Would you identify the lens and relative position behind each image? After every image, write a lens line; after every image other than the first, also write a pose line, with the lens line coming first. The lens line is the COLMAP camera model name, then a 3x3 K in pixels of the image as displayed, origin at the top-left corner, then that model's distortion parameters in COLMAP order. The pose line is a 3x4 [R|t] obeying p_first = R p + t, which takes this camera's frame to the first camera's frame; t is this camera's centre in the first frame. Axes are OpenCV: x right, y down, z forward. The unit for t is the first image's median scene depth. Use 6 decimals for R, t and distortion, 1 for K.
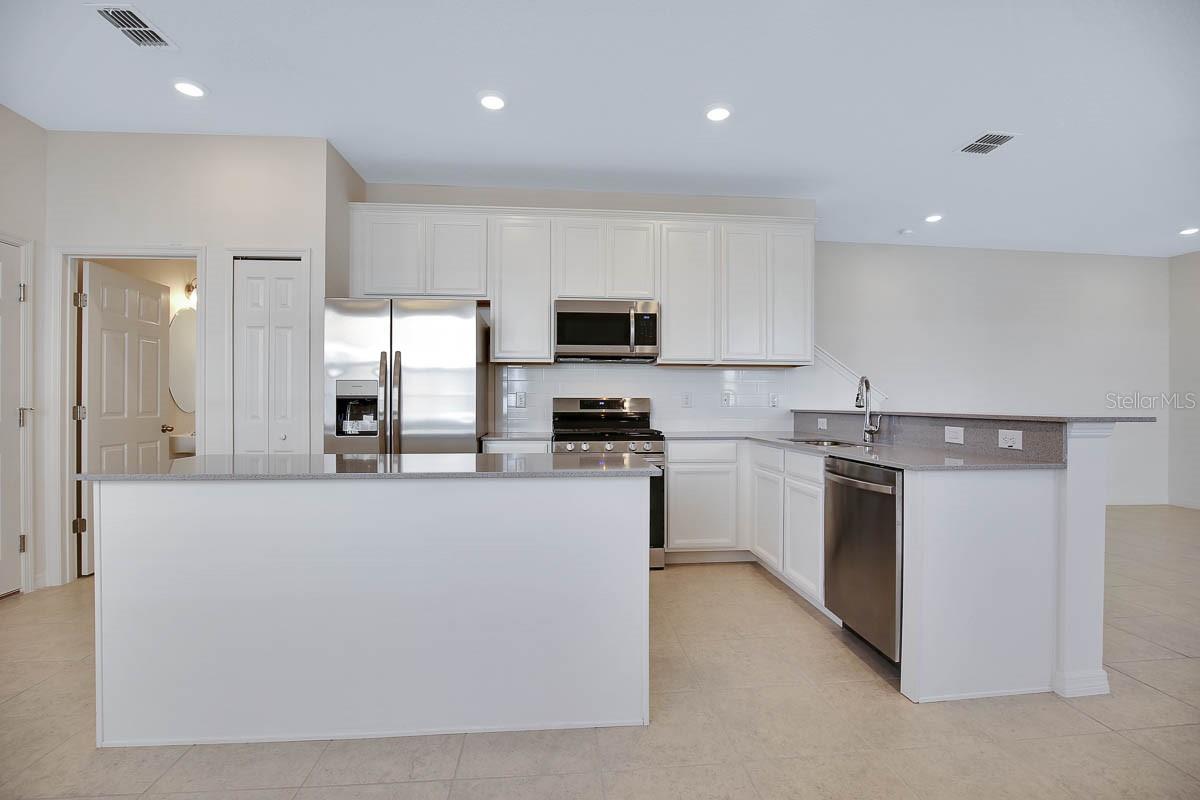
lens RADIAL K [[537.2, 0, 604.7], [0, 537.2, 404.1], [0, 0, 1]] dist [-0.031651, 0.000382]
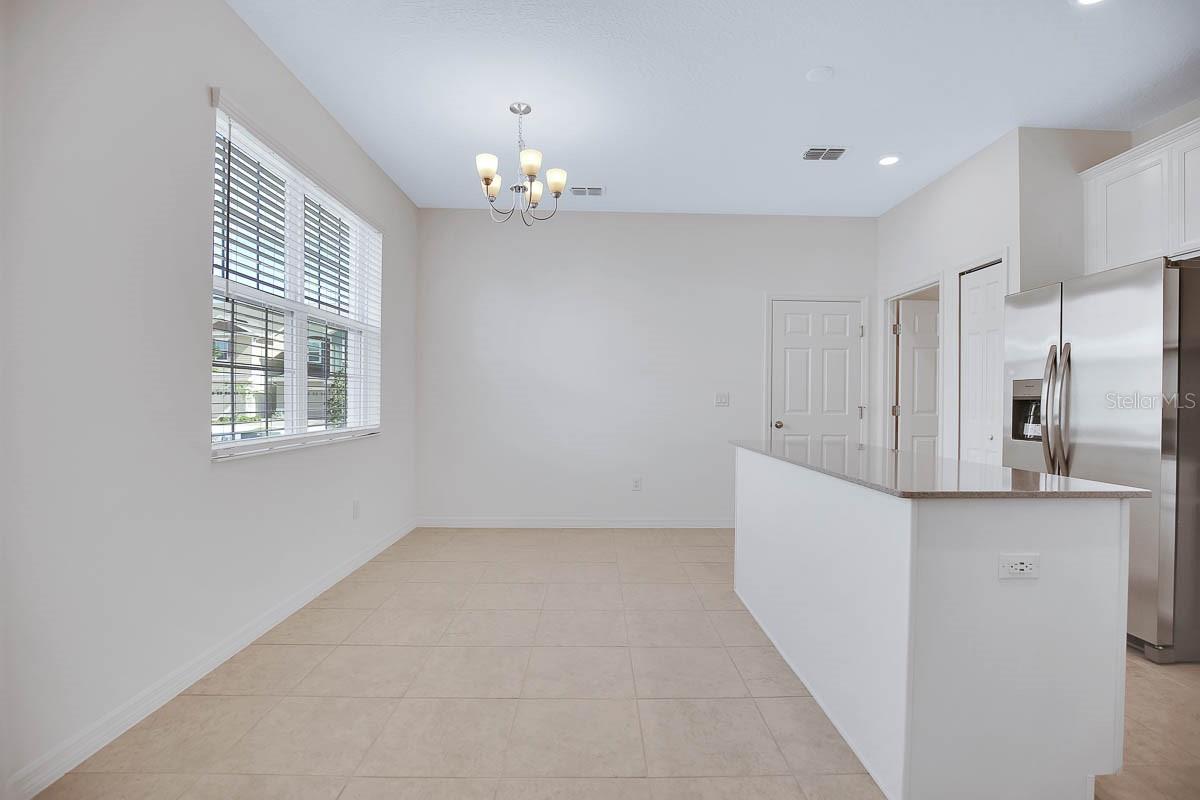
lens RADIAL K [[537.2, 0, 604.7], [0, 537.2, 404.1], [0, 0, 1]] dist [-0.031651, 0.000382]
pose [[-0.071297, 0.000650, -0.997455, 0.476752], [0.000079, 1.000000, 0.000646, -0.003186], [0.997455, -0.000032, -0.071297, 0.336712]]
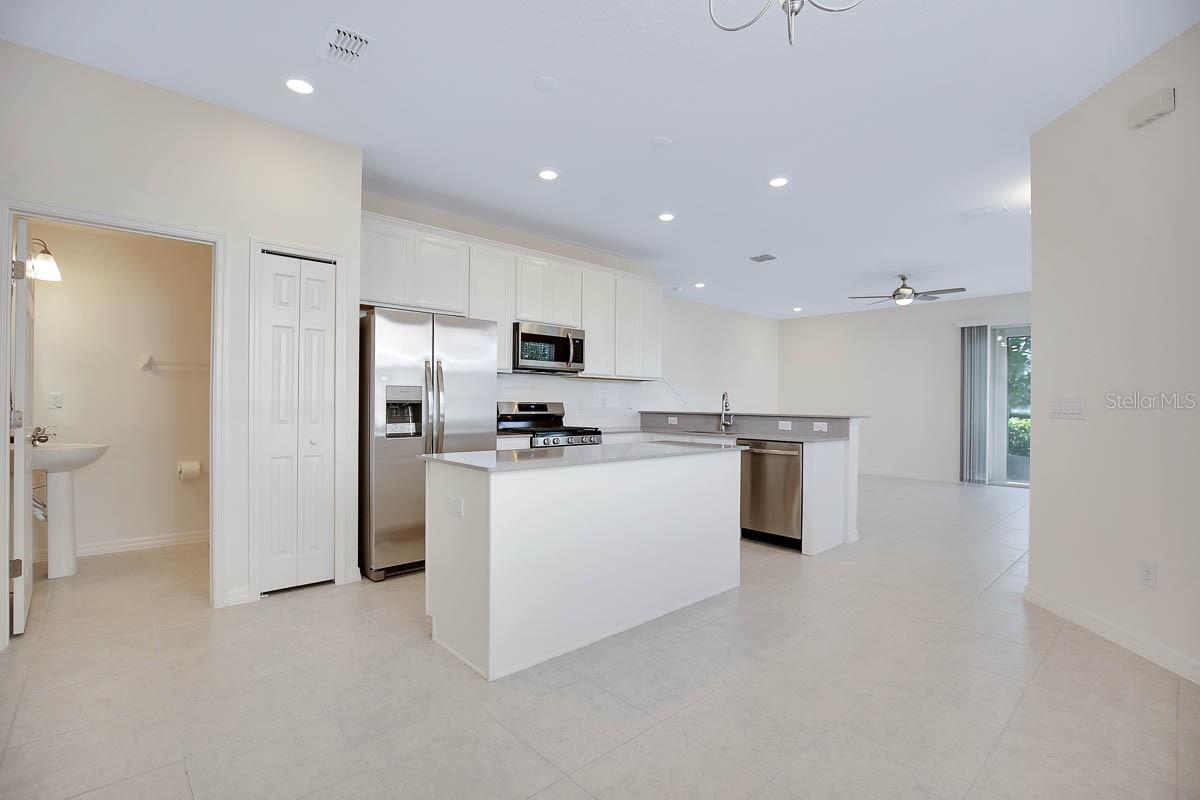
lens RADIAL K [[537.2, 0, 604.7], [0, 537.2, 404.1], [0, 0, 1]] dist [-0.031651, 0.000382]
pose [[0.797196, 0.006622, 0.603685, -0.780899], [-0.007752, 0.999970, -0.000732, -0.008970], [-0.603671, -0.004096, 0.797223, -0.099959]]
